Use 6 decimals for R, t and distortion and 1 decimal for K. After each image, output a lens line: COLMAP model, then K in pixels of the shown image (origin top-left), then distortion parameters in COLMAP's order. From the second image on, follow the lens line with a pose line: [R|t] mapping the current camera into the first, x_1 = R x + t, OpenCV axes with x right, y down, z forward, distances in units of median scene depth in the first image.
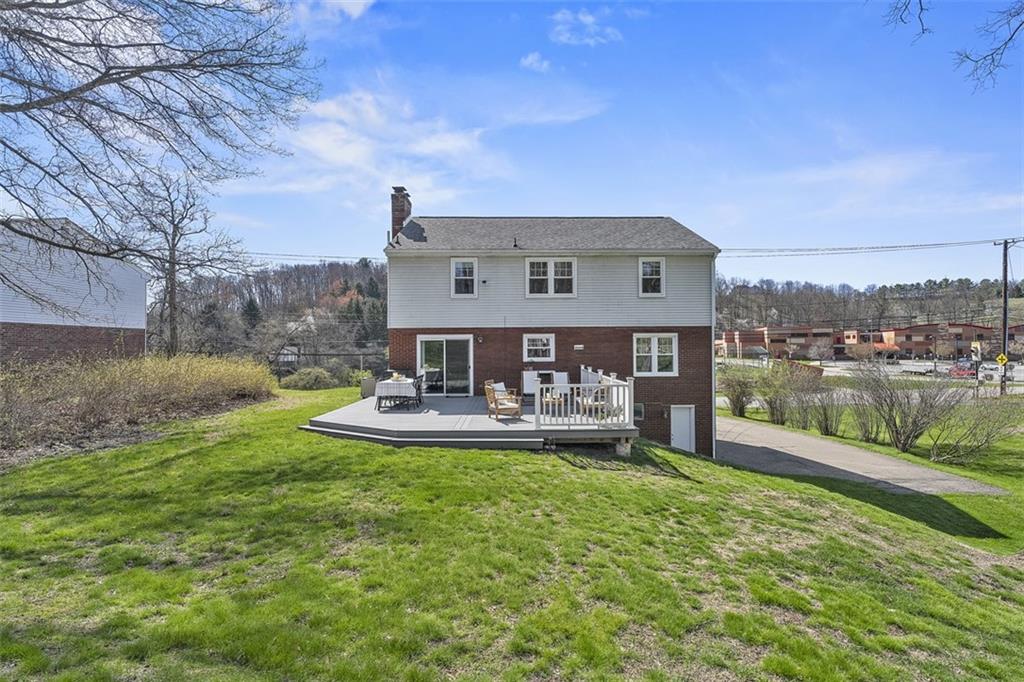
lens RADIAL K [[468.2, 0, 512.5], [0, 468.2, 344.5], [0, 0, 1]] dist [-0.001405, -0.000270]
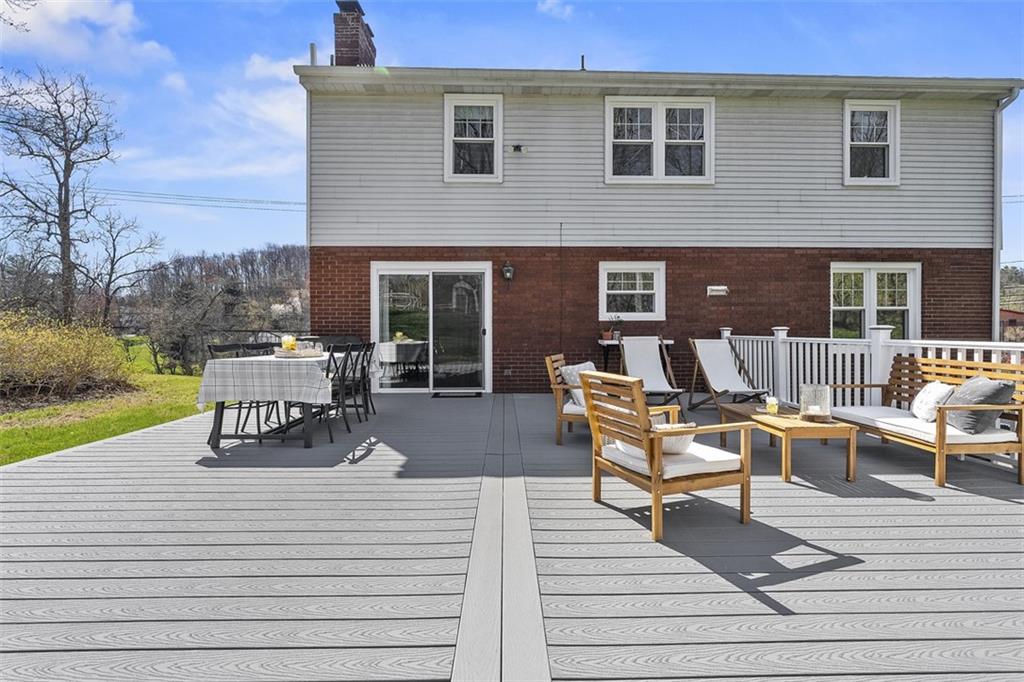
lens RADIAL K [[468.2, 0, 513.0], [0, 468.2, 336.4], [0, 0, 1]] dist [-0.001405, -0.000270]
pose [[0.999923, 0.004504, 0.011575, -0.068119], [-0.004636, 0.999924, 0.011386, 0.047068], [-0.011523, -0.011439, 0.999868, 0.530330]]
